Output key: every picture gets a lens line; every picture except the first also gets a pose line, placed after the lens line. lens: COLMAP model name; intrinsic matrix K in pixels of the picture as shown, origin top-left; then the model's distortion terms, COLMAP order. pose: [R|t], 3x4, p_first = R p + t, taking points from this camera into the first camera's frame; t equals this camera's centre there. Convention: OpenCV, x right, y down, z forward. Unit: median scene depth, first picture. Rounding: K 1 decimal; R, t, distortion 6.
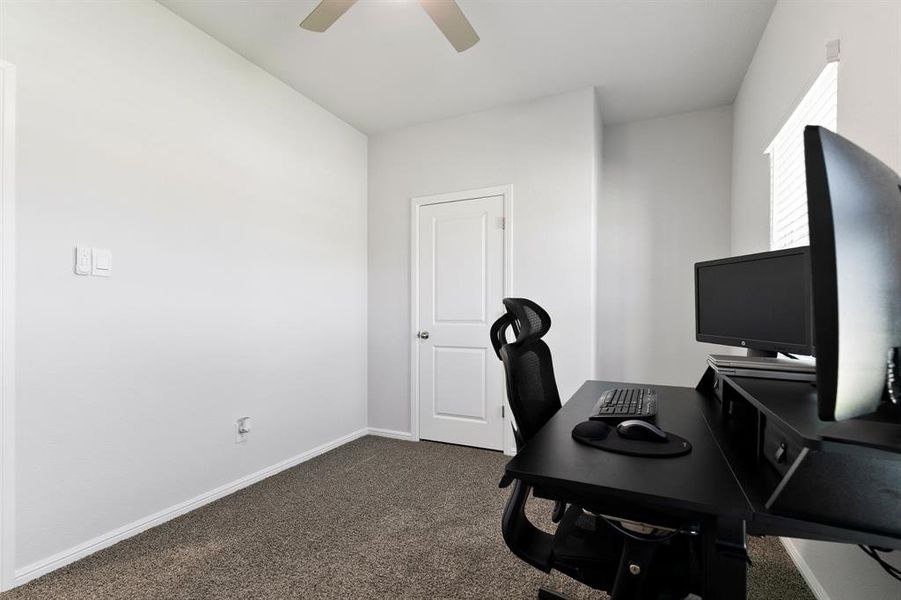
lens RADIAL K [[414.4, 0, 452.4], [0, 414.4, 312.9], [0, 0, 1]] dist [0.008226, -0.000765]
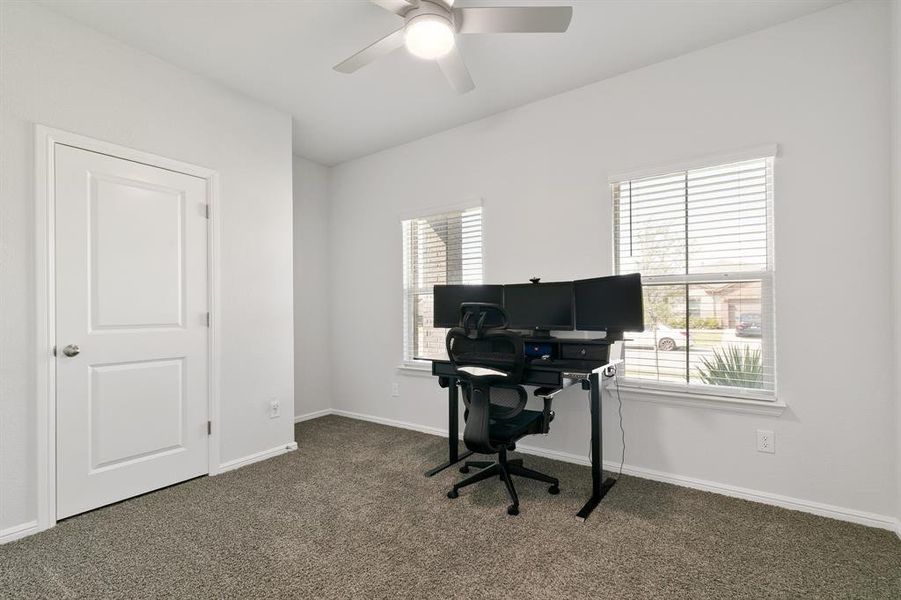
lens RADIAL K [[414.4, 0, 452.9], [0, 414.4, 308.9], [0, 0, 1]] dist [0.008226, -0.000765]
pose [[0.166583, 0.011049, 0.985966, -0.603773], [0.013542, 0.999817, -0.013492, 0.006761], [-0.985934, 0.015600, 0.166403, 0.319704]]
